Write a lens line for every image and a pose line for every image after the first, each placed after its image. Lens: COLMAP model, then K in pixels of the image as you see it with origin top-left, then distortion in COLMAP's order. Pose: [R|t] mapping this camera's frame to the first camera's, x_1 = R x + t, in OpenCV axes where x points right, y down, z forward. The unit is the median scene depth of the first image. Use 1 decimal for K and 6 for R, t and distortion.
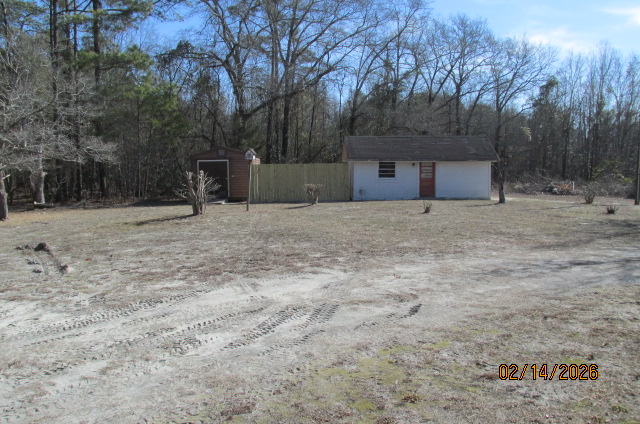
lens RADIAL K [[514.1, 0, 321.3], [0, 514.1, 199.0], [0, 0, 1]] dist [0.000037, -0.000763]
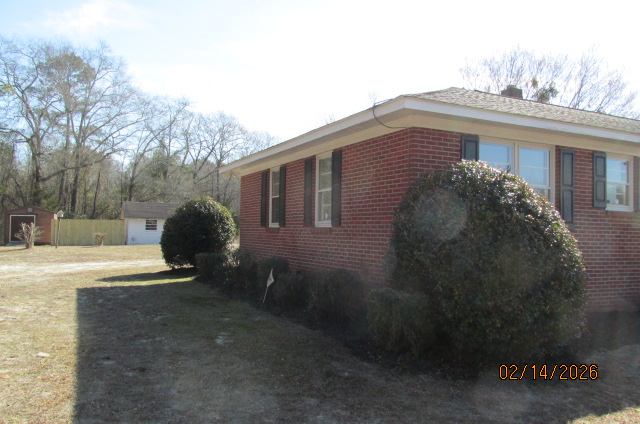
lens RADIAL K [[514.1, 0, 321.3], [0, 514.1, 199.0], [0, 0, 1]] dist [0.000037, -0.000763]
pose [[0.919525, 0.040154, 0.390976, -0.006336], [-0.000442, 0.994873, -0.101136, 0.013669], [-0.393032, 0.092824, 0.914828, -0.395671]]
